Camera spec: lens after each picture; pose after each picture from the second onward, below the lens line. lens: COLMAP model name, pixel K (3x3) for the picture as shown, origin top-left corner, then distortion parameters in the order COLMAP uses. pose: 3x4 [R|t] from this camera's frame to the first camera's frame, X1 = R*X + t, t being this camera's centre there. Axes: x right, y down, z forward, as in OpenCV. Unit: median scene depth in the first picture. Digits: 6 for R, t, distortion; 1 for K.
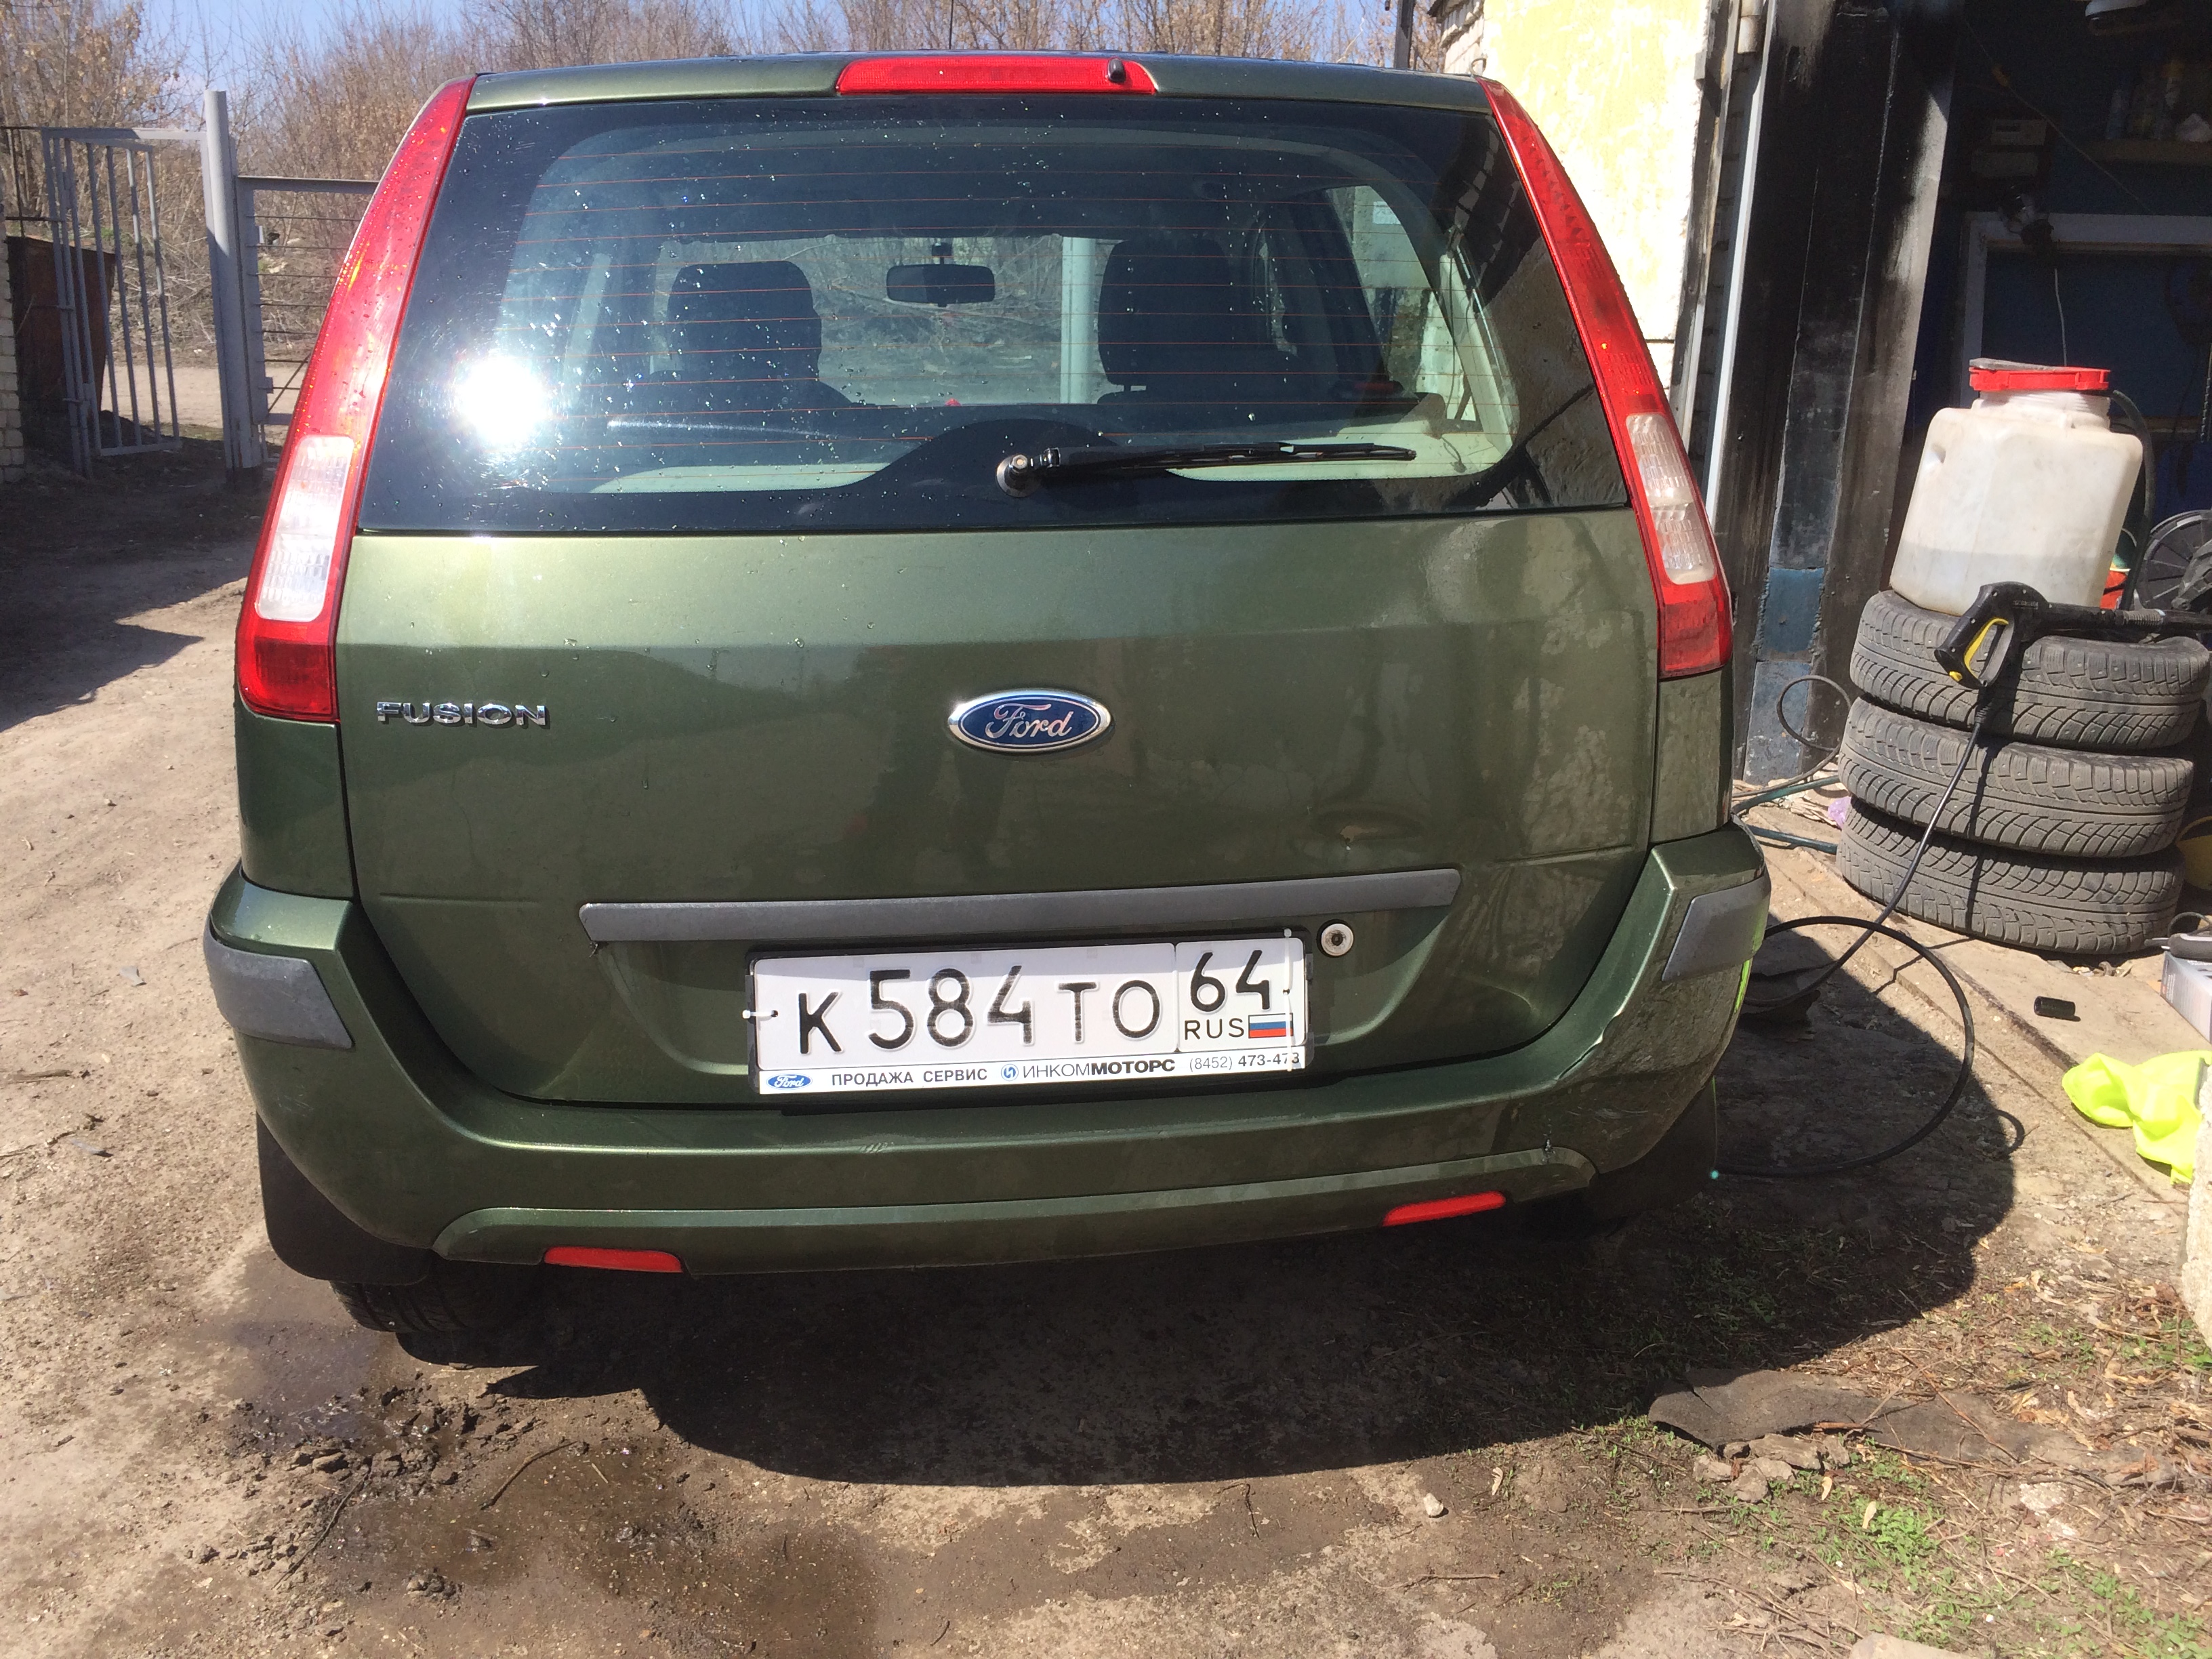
lens RADIAL K [[1849.2, 0, 1097.5], [0, 1849.2, 815.9], [0, 0, 1]] dist [0.040618, -0.081722]
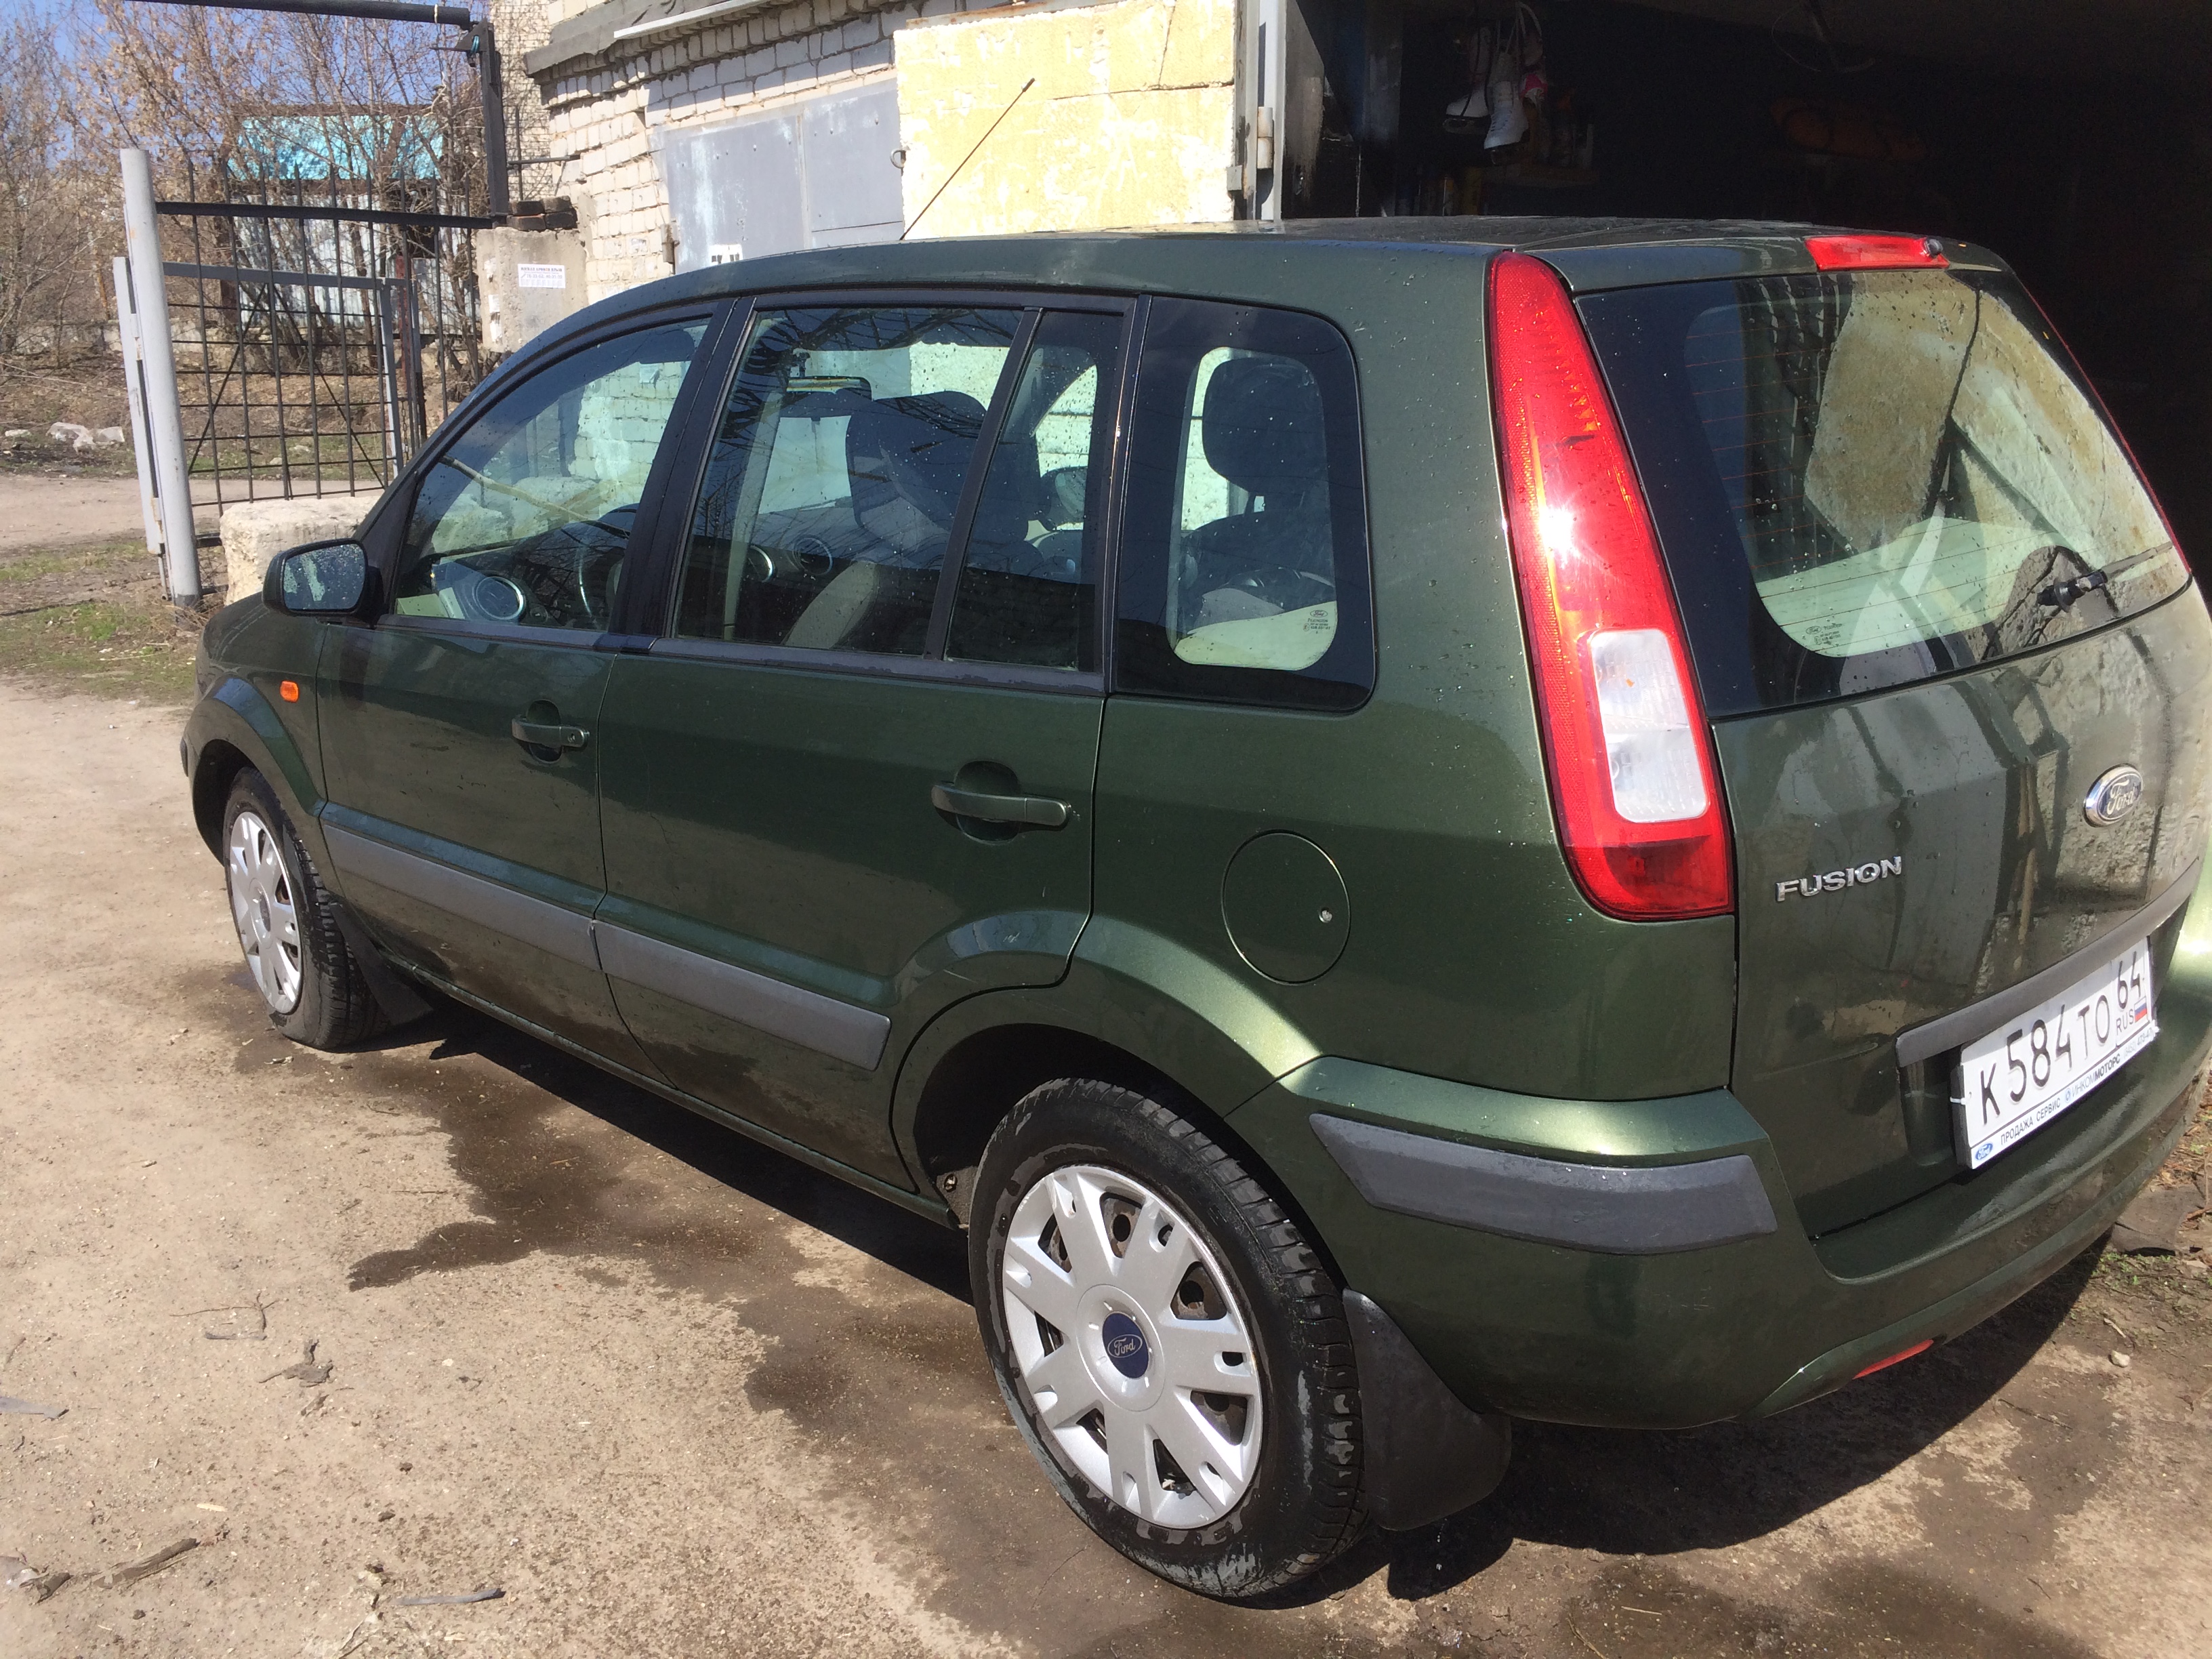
lens RADIAL K [[1849.2, 0, 1106.1], [0, 1849.2, 841.1], [0, 0, 1]] dist [0.040618, -0.081722]
pose [[0.804045, -0.174928, 0.568253, -1.016131], [0.181767, 0.982302, 0.045197, -0.159248], [-0.566103, 0.066949, 0.821612, 0.309324]]
